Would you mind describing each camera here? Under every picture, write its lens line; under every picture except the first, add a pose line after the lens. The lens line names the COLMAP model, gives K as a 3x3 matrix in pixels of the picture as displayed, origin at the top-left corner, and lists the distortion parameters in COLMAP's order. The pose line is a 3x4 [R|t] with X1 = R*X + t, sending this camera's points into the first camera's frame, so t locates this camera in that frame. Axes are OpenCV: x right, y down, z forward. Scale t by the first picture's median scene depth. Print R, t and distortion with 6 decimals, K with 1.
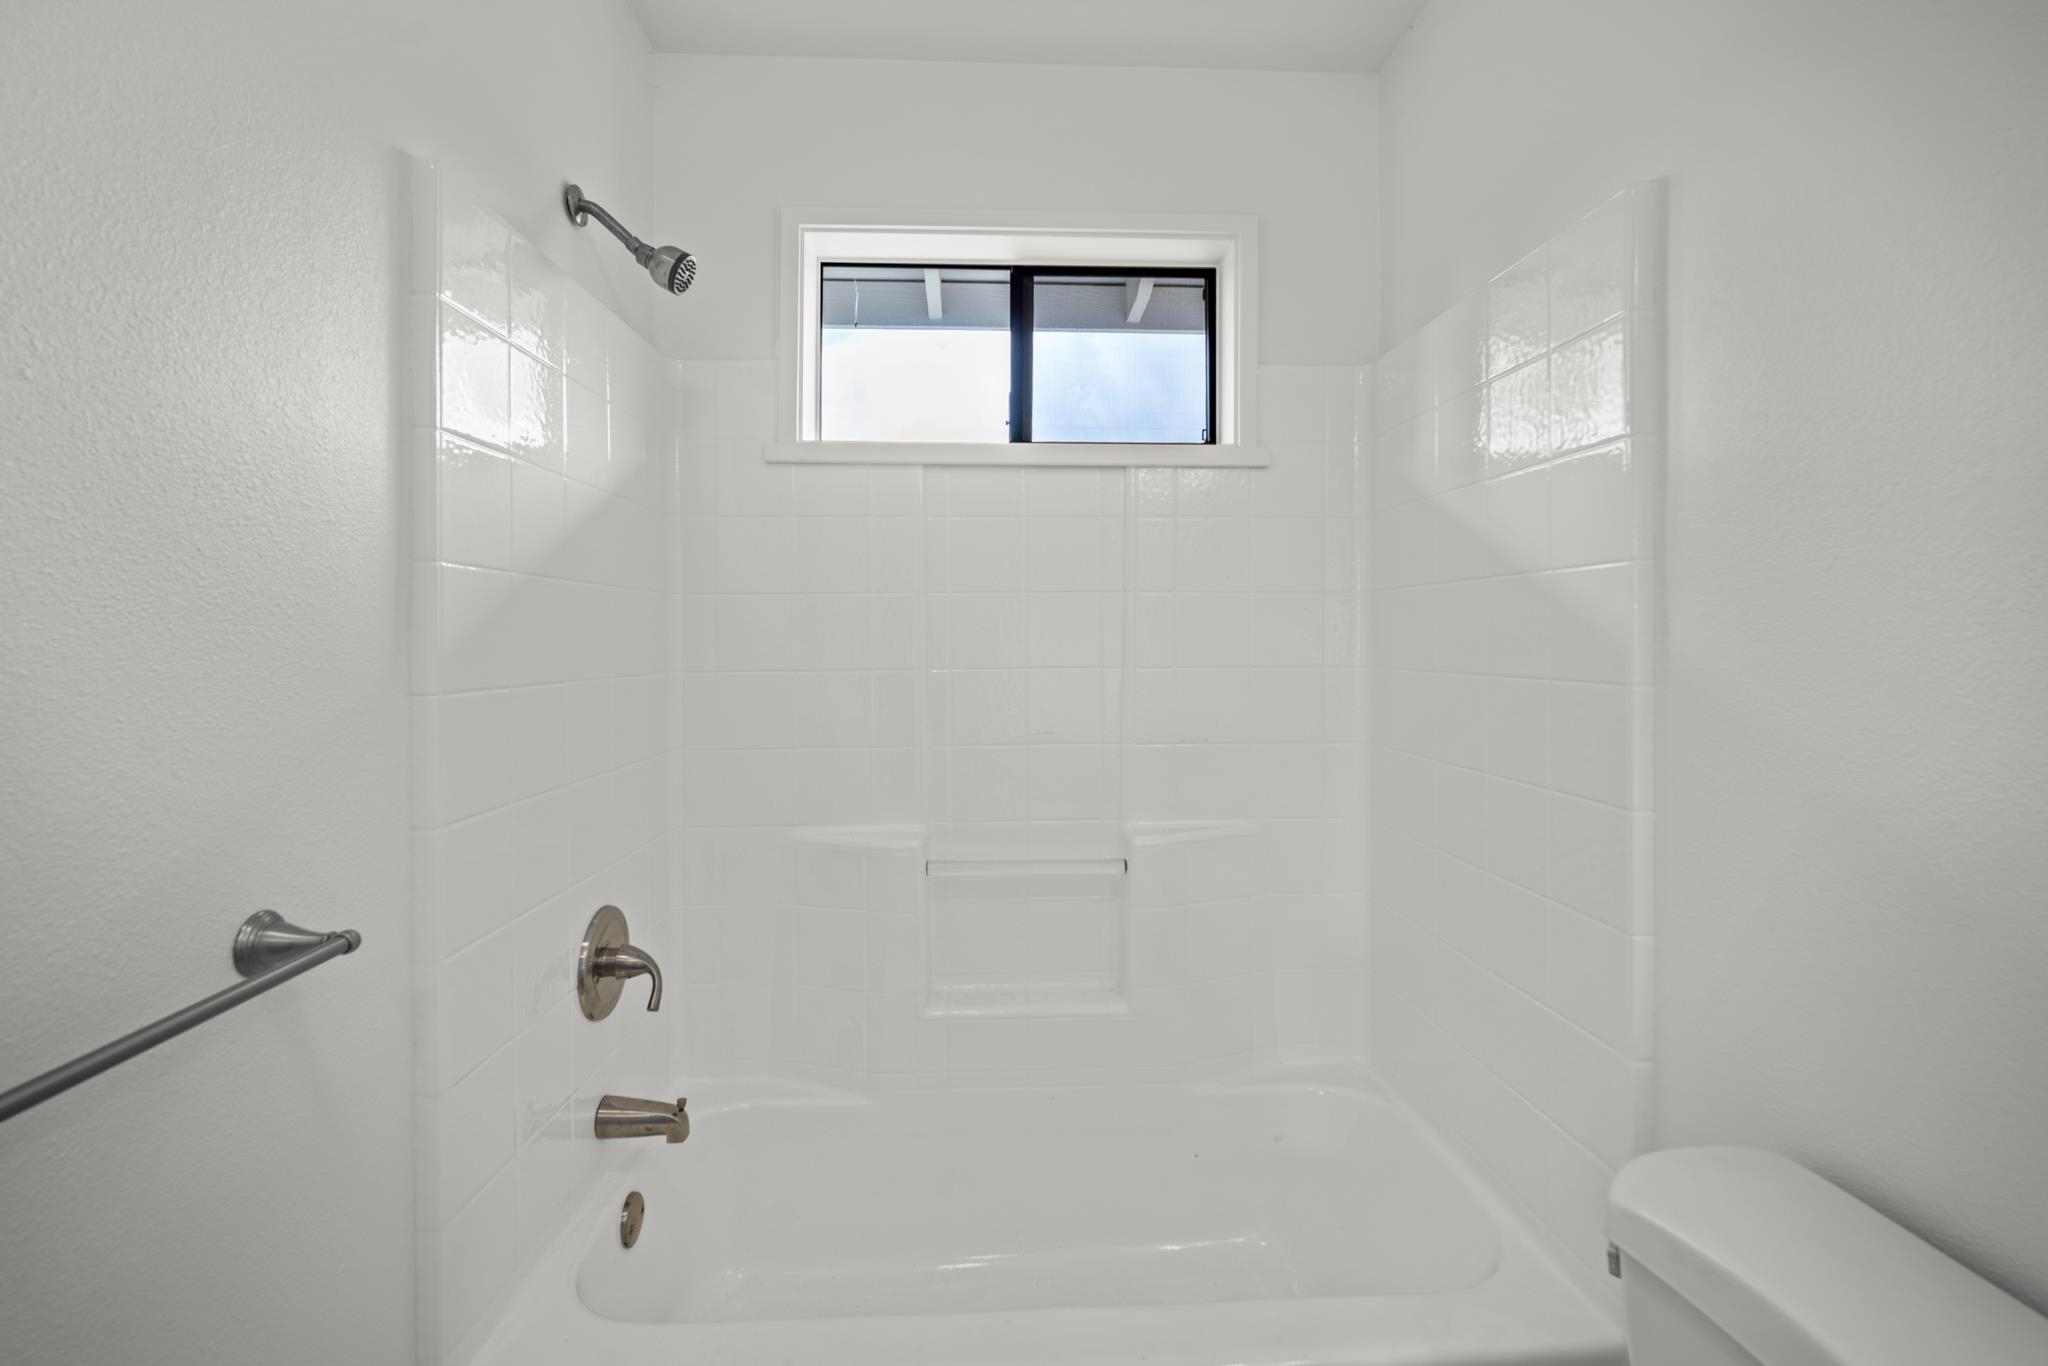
lens RADIAL K [[913.8, 0, 1022.6], [0, 913.8, 630.6], [0, 0, 1]] dist [0.000524, -0.000020]
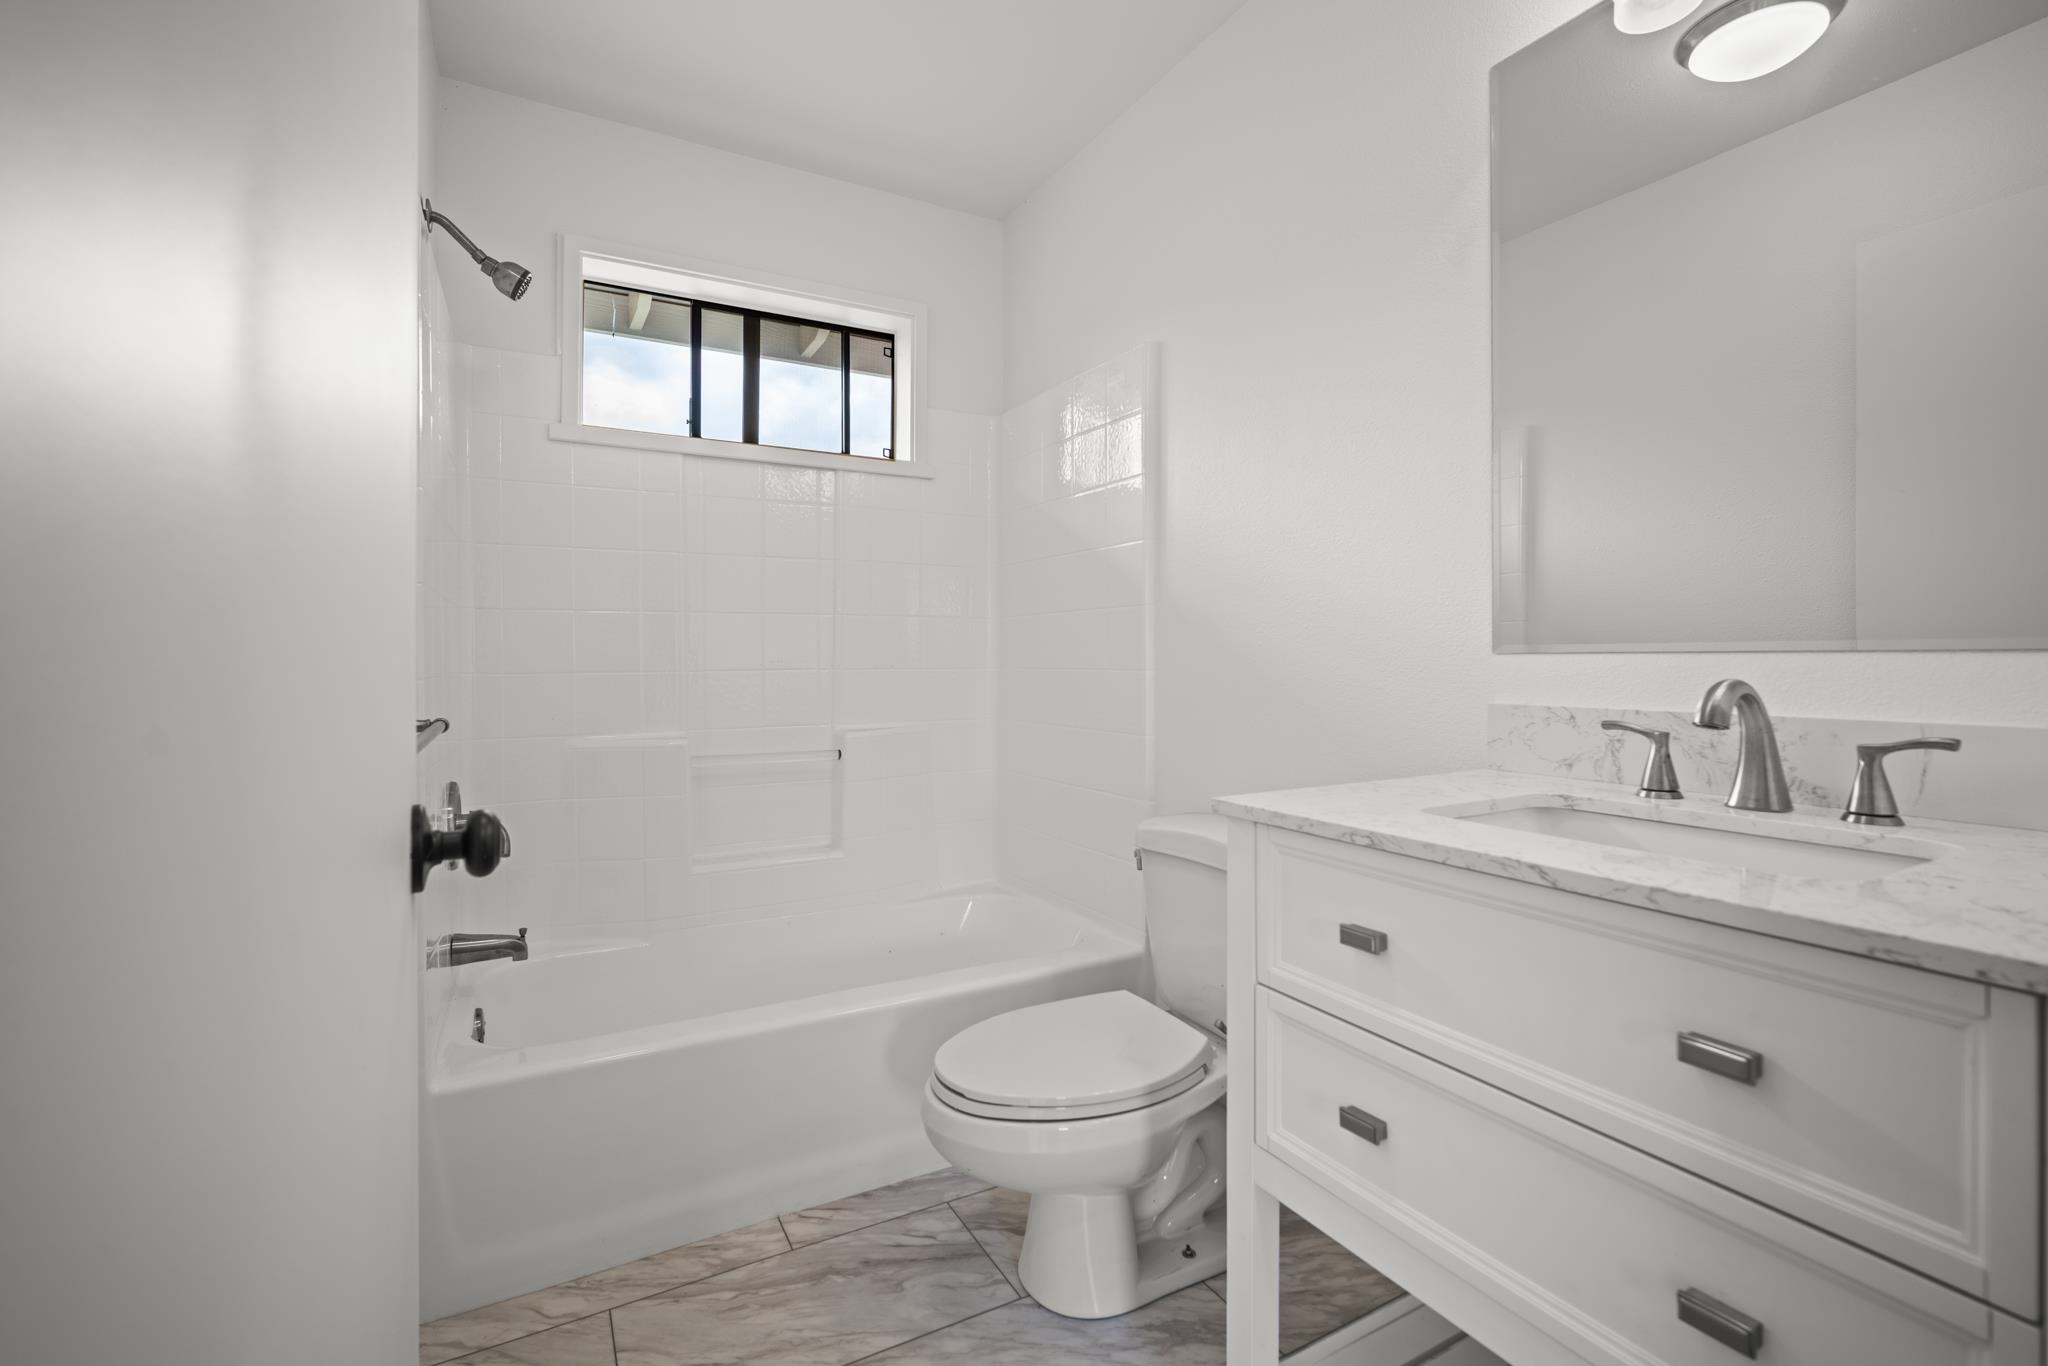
lens RADIAL K [[913.8, 0, 1022.6], [0, 913.8, 630.6], [0, 0, 1]] dist [0.000524, -0.000020]
pose [[0.895247, 0.011047, 0.445434, -0.263489], [-0.000017, 0.999693, -0.024757, 0.104533], [-0.445571, 0.022156, 0.894972, -0.378535]]
